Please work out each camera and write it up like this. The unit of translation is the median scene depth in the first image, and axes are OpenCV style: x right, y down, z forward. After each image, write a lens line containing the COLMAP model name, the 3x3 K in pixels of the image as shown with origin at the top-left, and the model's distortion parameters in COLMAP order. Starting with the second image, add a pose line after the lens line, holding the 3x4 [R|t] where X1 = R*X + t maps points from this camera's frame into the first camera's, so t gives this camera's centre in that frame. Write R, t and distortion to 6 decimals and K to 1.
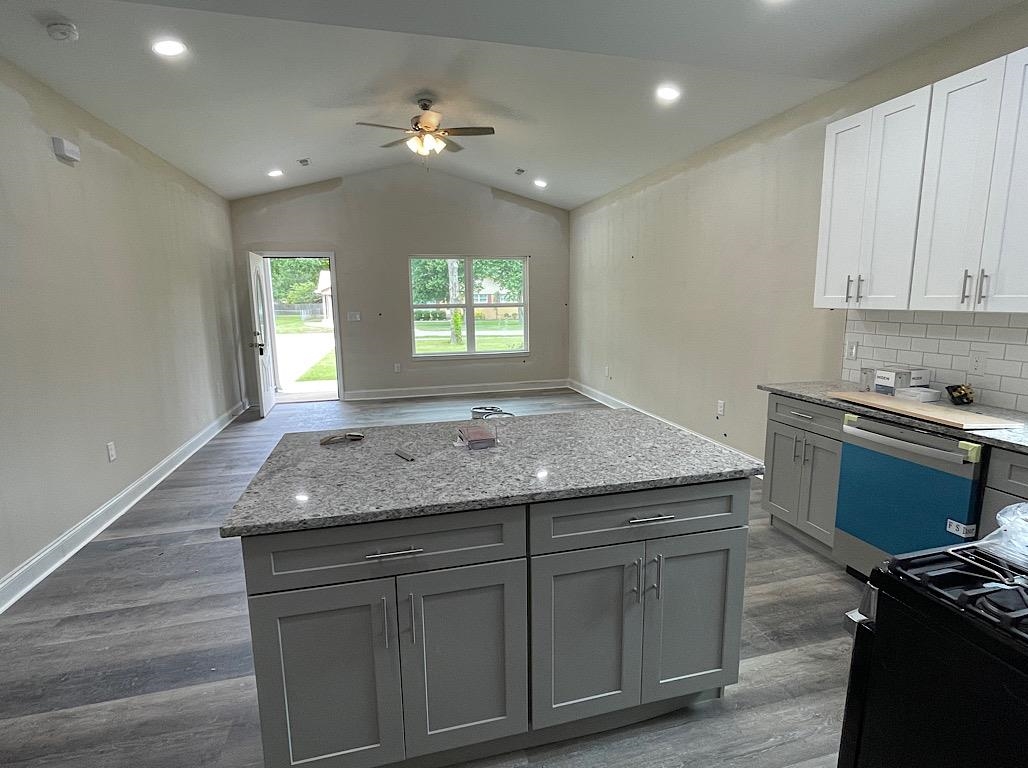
lens RADIAL K [[505.7, 0, 502.8], [0, 505.7, 378.1], [0, 0, 1]] dist [-0.000692, 0.000113]
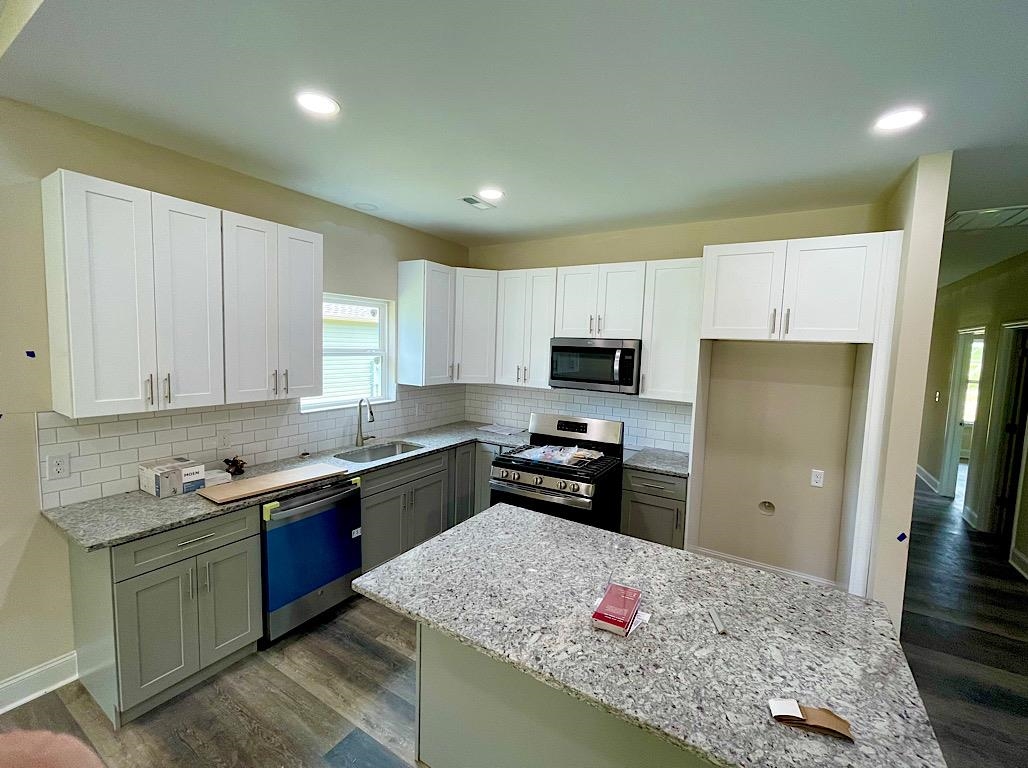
lens RADIAL K [[421.8, 0, 534.7], [0, 421.8, 380.8], [0, 0, 1]] dist [0.000254, -0.000702]
pose [[-0.717132, -0.072469, 0.693159, -0.412749], [0.086863, 0.977530, 0.192067, -0.399062], [-0.691503, 0.197947, -0.694723, 1.533901]]
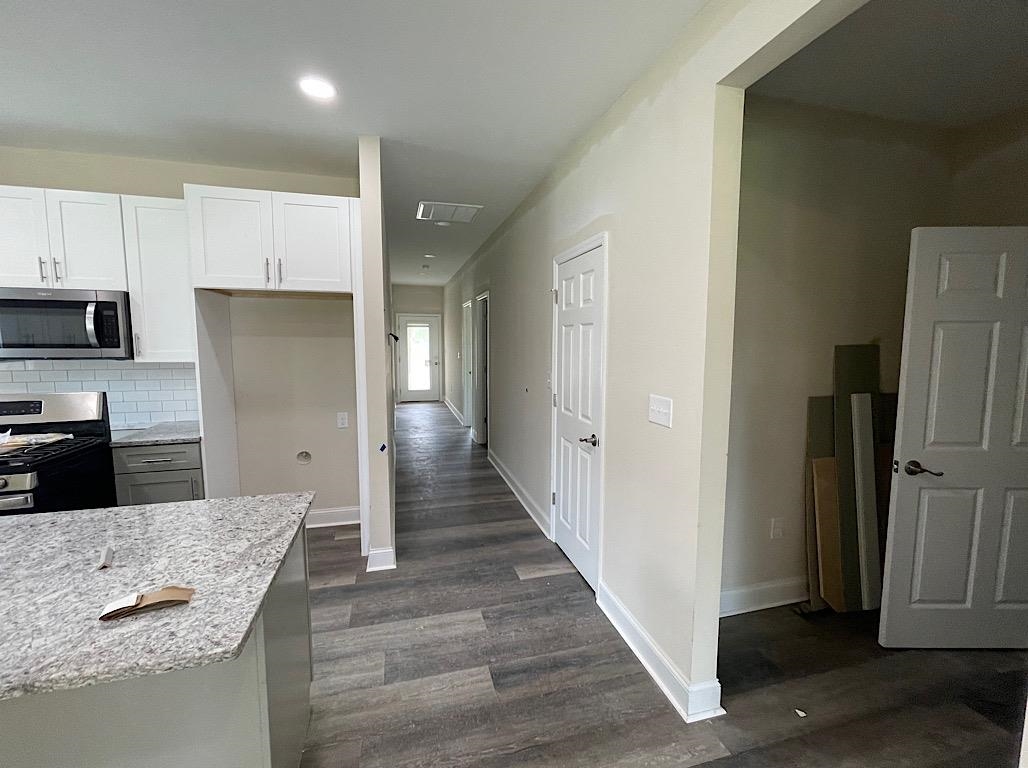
lens RADIAL K [[421.8, 0, 498.7], [0, 421.8, 377.4], [0, 0, 1]] dist [0.000254, -0.000702]
pose [[-0.999923, 0.009390, -0.008061, -0.748258], [0.007078, 0.968234, 0.249945, -0.262574], [0.010152, 0.249868, -0.968227, 1.462120]]
